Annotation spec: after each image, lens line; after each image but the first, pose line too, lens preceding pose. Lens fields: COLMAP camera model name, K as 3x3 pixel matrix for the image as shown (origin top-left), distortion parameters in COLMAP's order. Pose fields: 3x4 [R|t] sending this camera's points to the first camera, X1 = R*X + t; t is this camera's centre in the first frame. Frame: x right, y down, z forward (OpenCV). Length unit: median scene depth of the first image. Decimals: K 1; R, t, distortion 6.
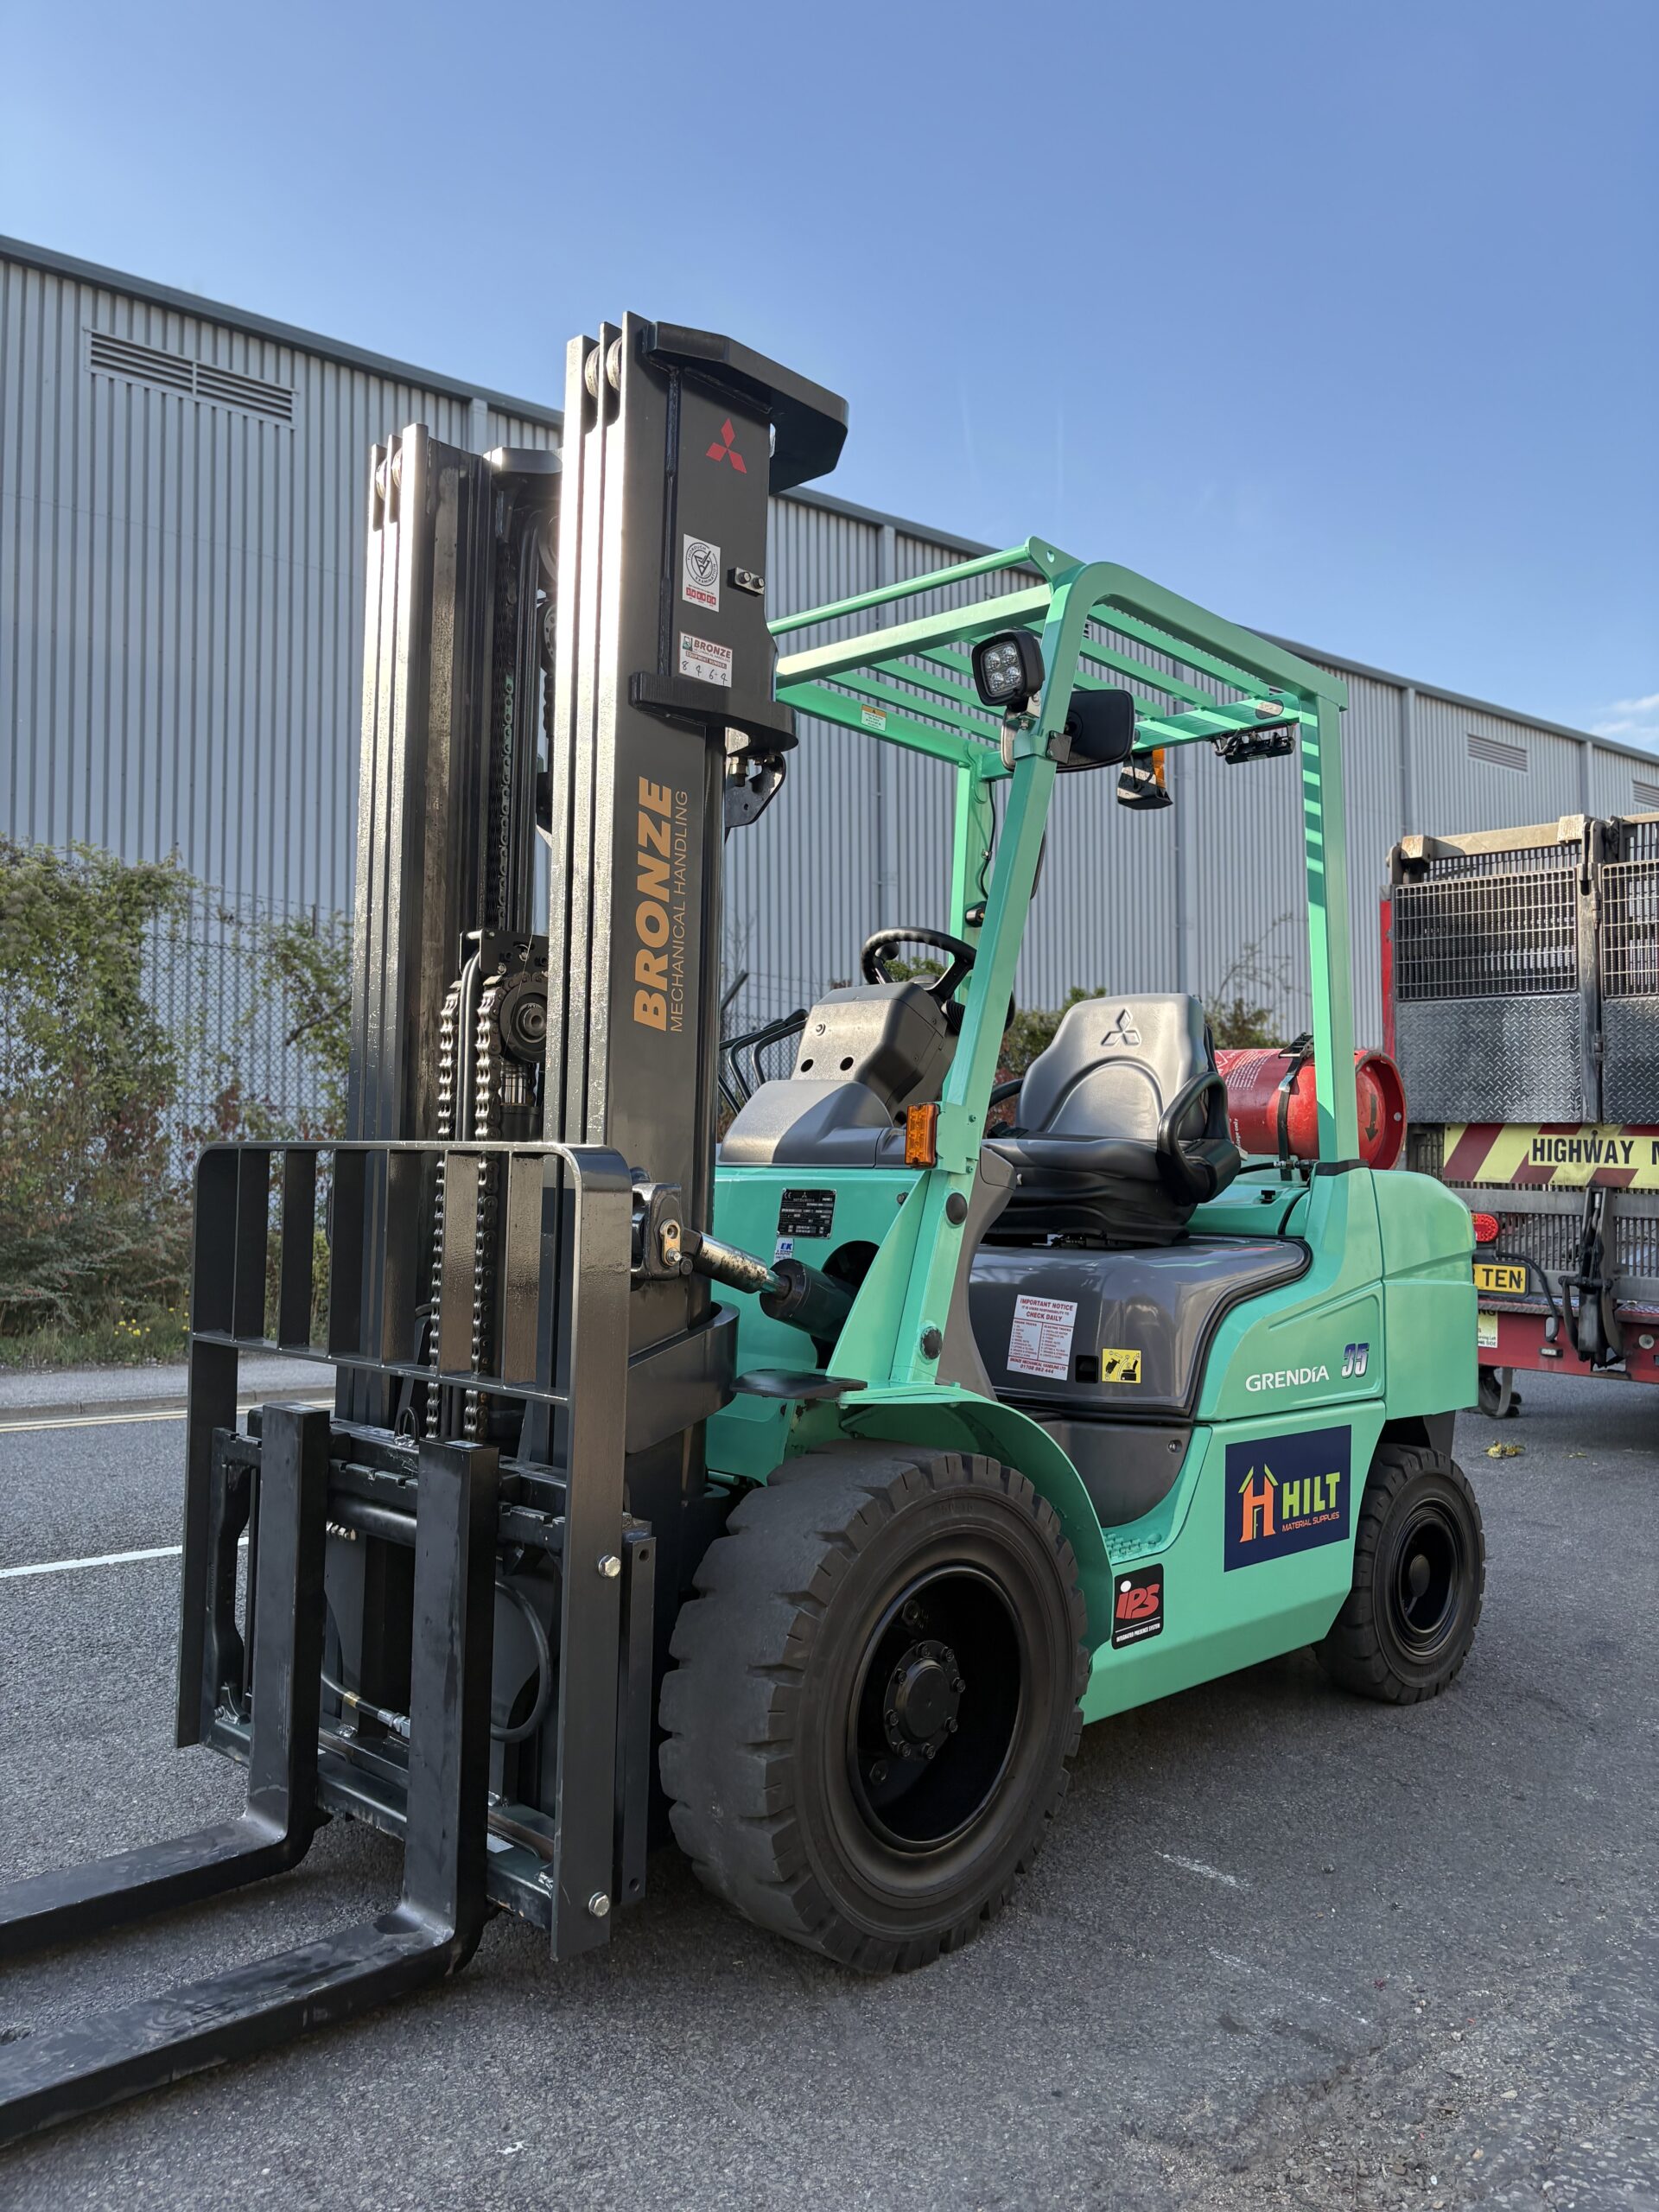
lens RADIAL K [[1691.3, 0, 829.5], [0, 1691.3, 1106.0], [0, 0, 1]] dist [0.096206, -0.133526]
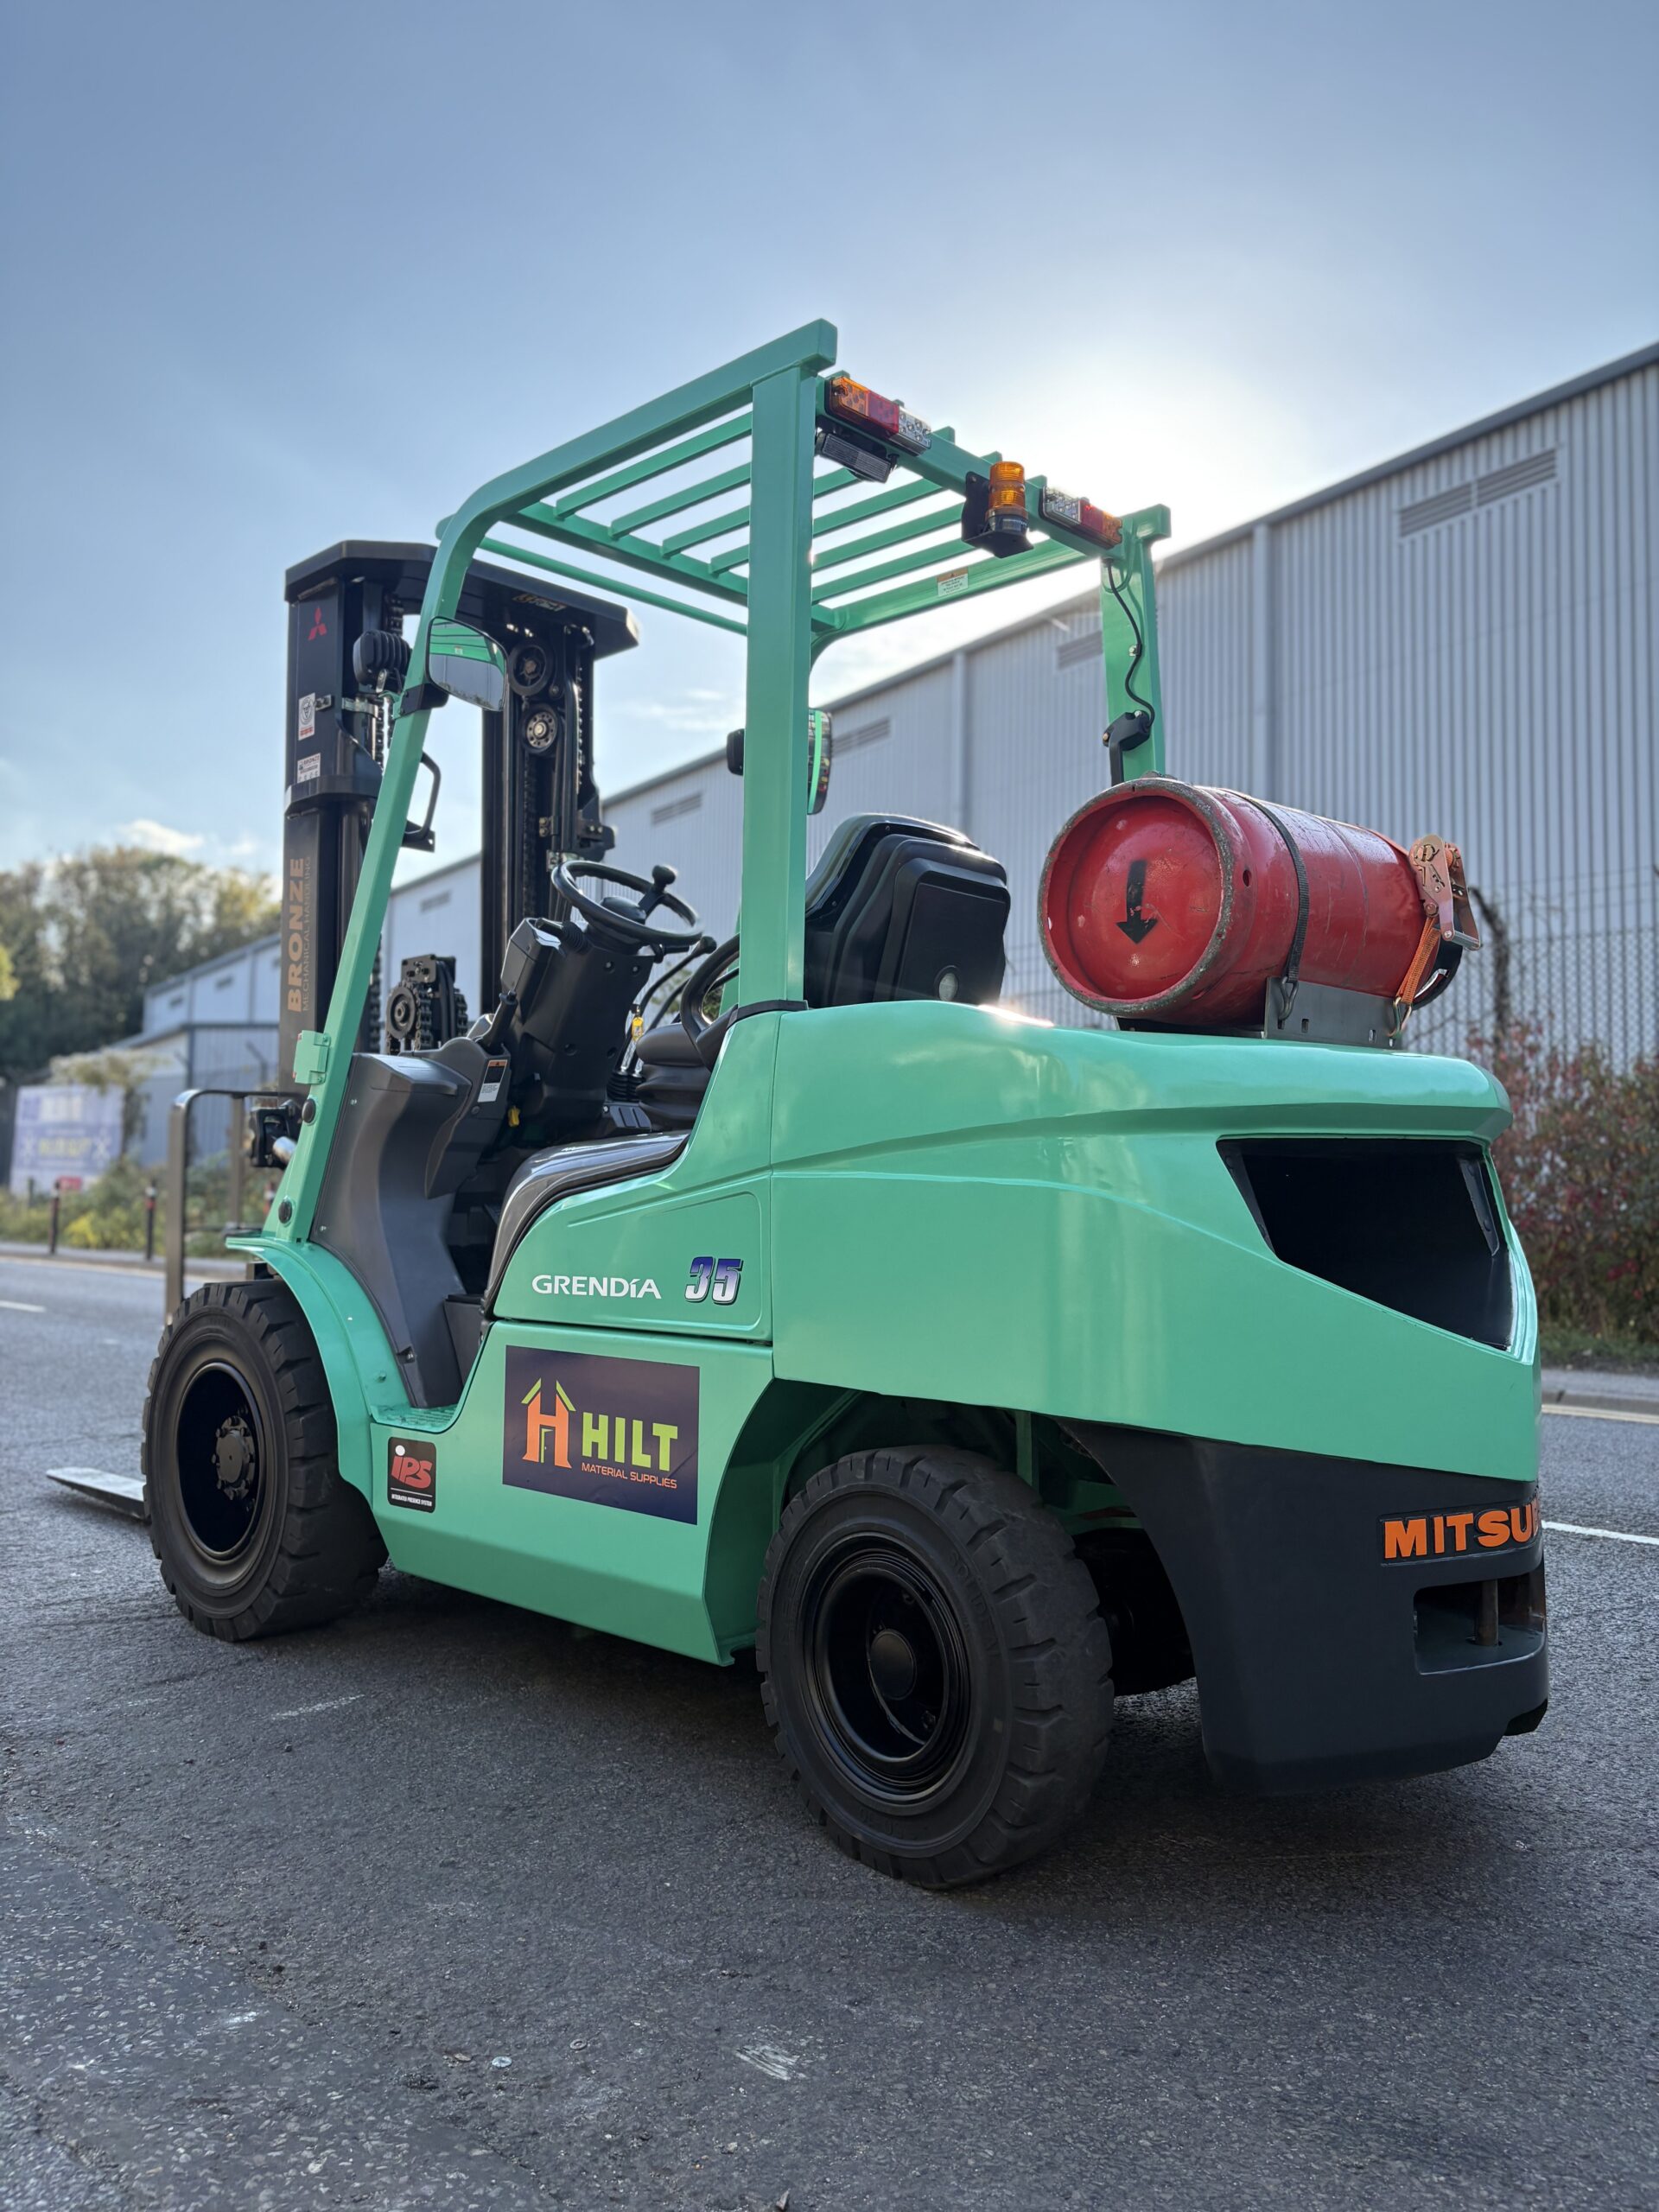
lens RADIAL K [[1691.3, 0, 829.5], [0, 1691.3, 1106.0], [0, 0, 1]] dist [0.096206, -0.133526]
pose [[-0.035265, -0.078864, -0.996261, 1.091154], [0.048119, 0.995591, -0.080514, 0.145351], [0.998219, -0.050778, -0.031315, 1.150733]]
